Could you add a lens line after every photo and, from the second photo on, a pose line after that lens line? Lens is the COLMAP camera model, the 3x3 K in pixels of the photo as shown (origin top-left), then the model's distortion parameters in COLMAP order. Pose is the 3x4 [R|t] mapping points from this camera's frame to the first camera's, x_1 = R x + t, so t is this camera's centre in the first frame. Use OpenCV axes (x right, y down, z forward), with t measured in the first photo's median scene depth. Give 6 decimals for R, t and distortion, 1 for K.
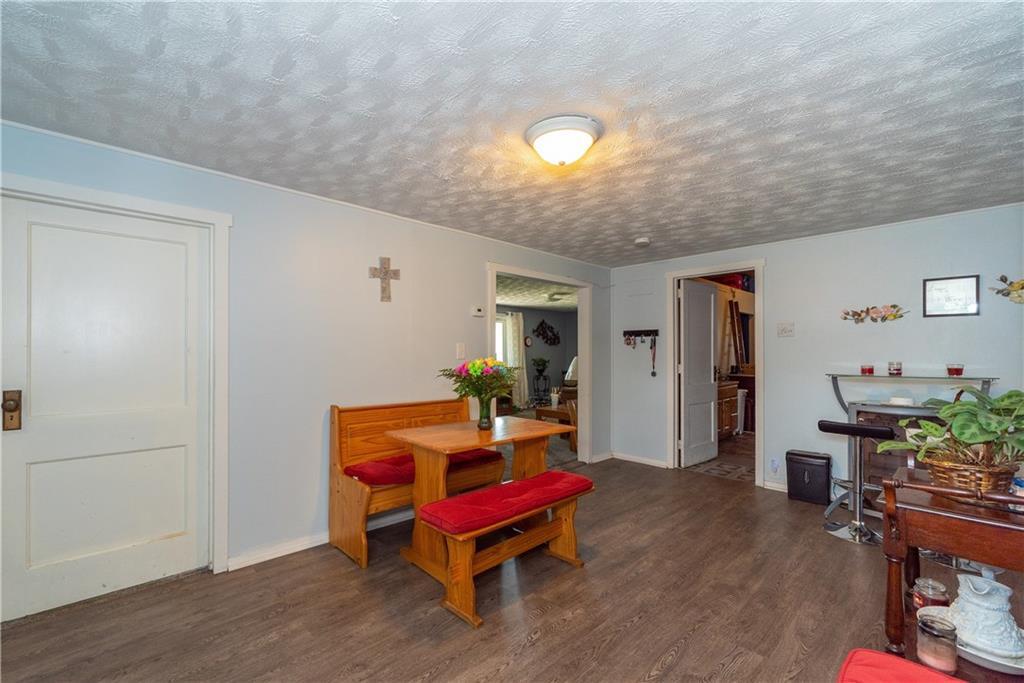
lens RADIAL K [[429.4, 0, 514.1], [0, 429.4, 348.9], [0, 0, 1]] dist [-0.004311, -0.000684]
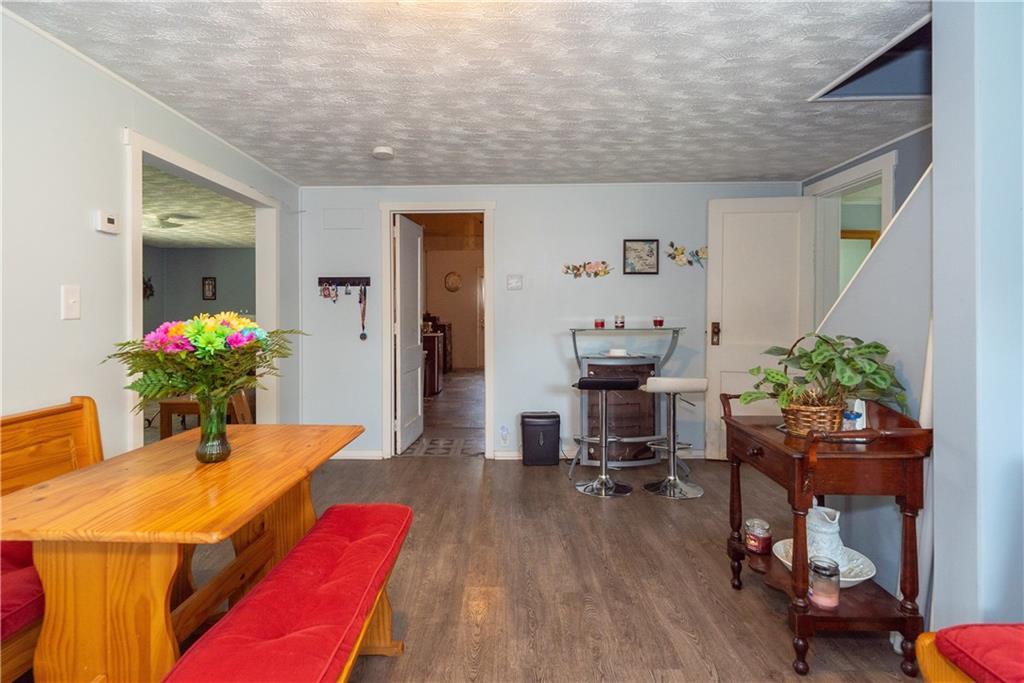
lens RADIAL K [[517.3, 0, 498.7], [0, 517.3, 309.8], [0, 0, 1]] dist [0.003907, 0.000045]
pose [[0.719285, -0.002822, 0.694709, -0.188205], [-0.000844, 0.999987, 0.004935, 0.010181], [-0.694714, -0.004136, 0.719274, 0.272926]]
